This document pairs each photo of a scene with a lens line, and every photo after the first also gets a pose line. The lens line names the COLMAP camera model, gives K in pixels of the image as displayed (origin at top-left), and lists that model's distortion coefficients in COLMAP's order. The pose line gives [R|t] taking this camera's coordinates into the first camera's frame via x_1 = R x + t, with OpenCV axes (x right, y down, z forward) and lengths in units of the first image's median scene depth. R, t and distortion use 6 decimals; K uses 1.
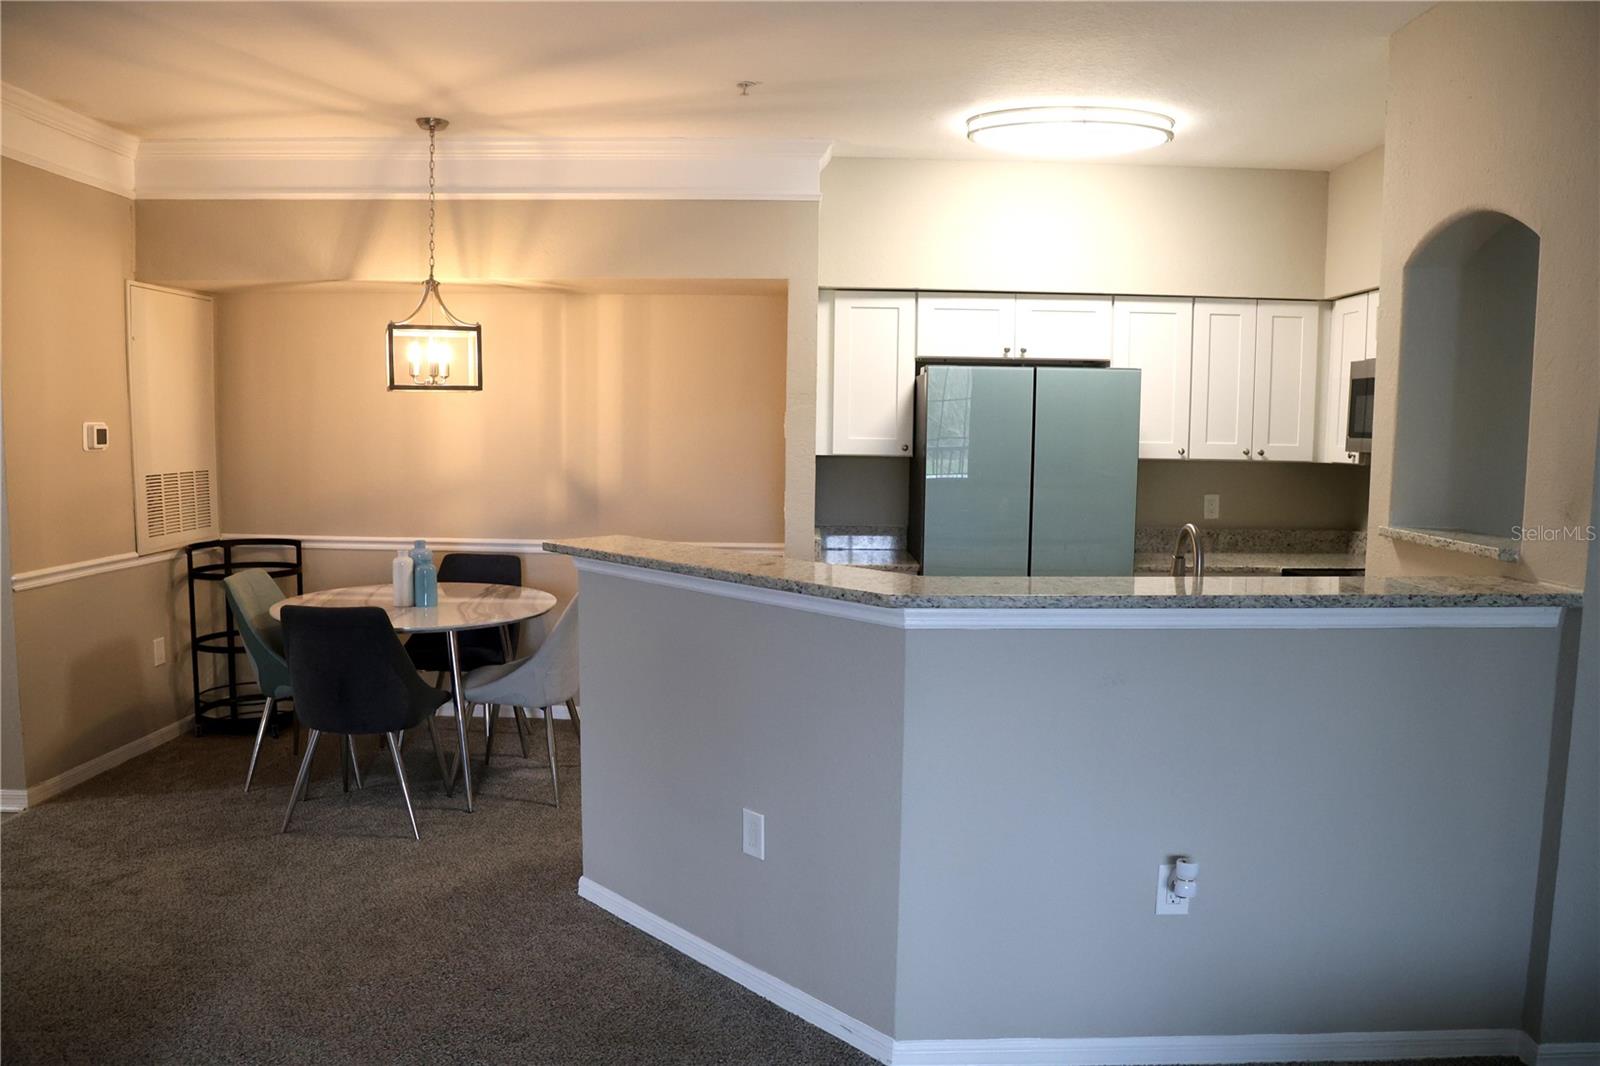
lens RADIAL K [[1096.0, 0, 813.9], [0, 1096.0, 539.5], [0, 0, 1]] dist [-0.118430, 0.067156]
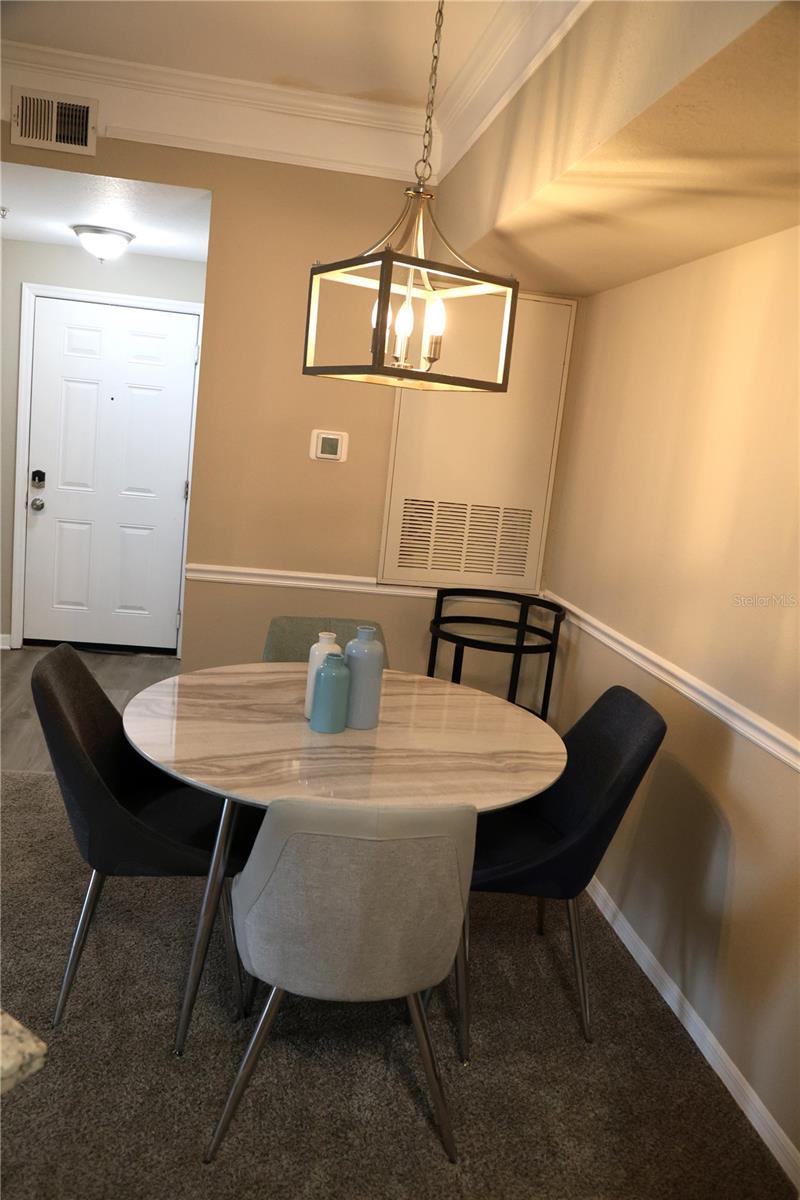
lens RADIAL K [[916.1, 0, 398.3], [0, 916.1, 608.3], [0, 0, 1]] dist [-0.112516, 0.102278]
pose [[0.154697, 0.186393, -0.970220, 0.148159], [-0.203717, 0.966956, 0.153285, -0.094449], [0.966731, 0.173937, 0.187556, 0.922835]]
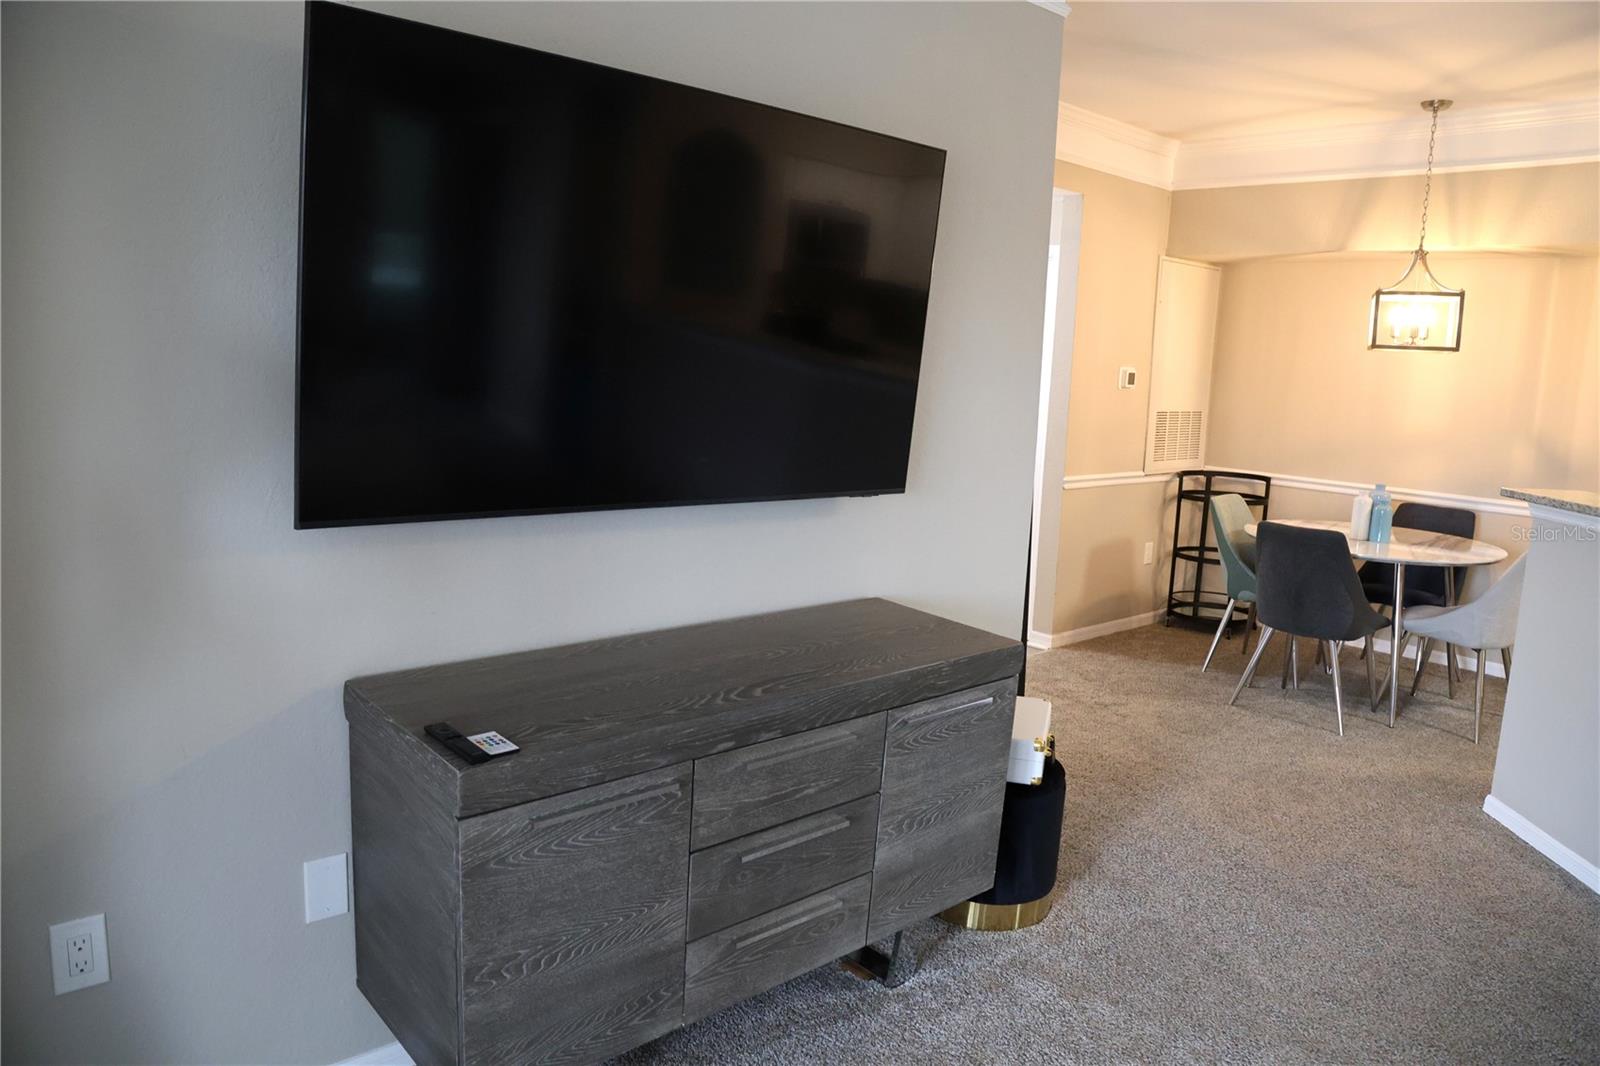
lens RADIAL K [[1096.0, 0, 813.9], [0, 1096.0, 539.5], [0, 0, 1]] dist [-0.118430, 0.067156]
pose [[0.673335, 0.132315, -0.727402, 0.050100], [-0.105471, 0.990984, 0.082629, 0.028146], [0.731776, 0.021082, 0.681219, -0.181178]]
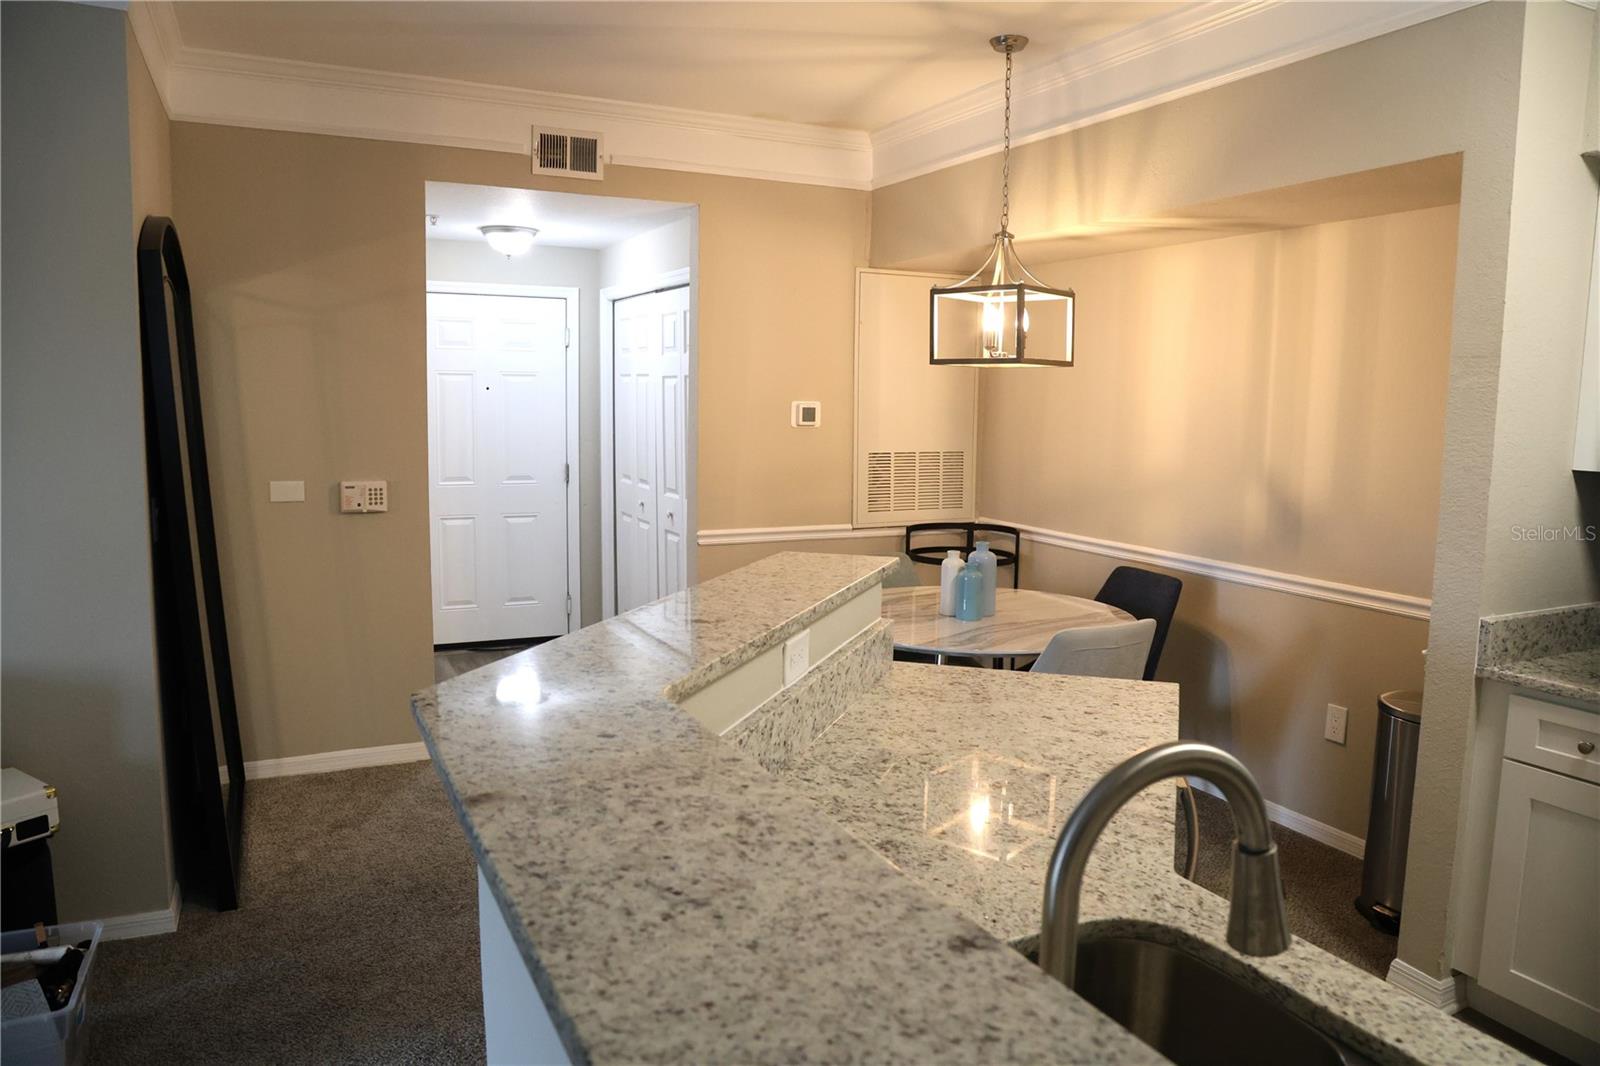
lens RADIAL K [[1092.1, 0, 855.3], [0, 1092.1, 527.3], [0, 0, 1]] dist [-0.121980, 0.066883]
pose [[0.453883, 0.095782, -0.885898, 0.350731], [-0.099712, 0.993421, 0.056320, -0.050082], [0.885465, 0.062772, 0.460448, 0.525811]]
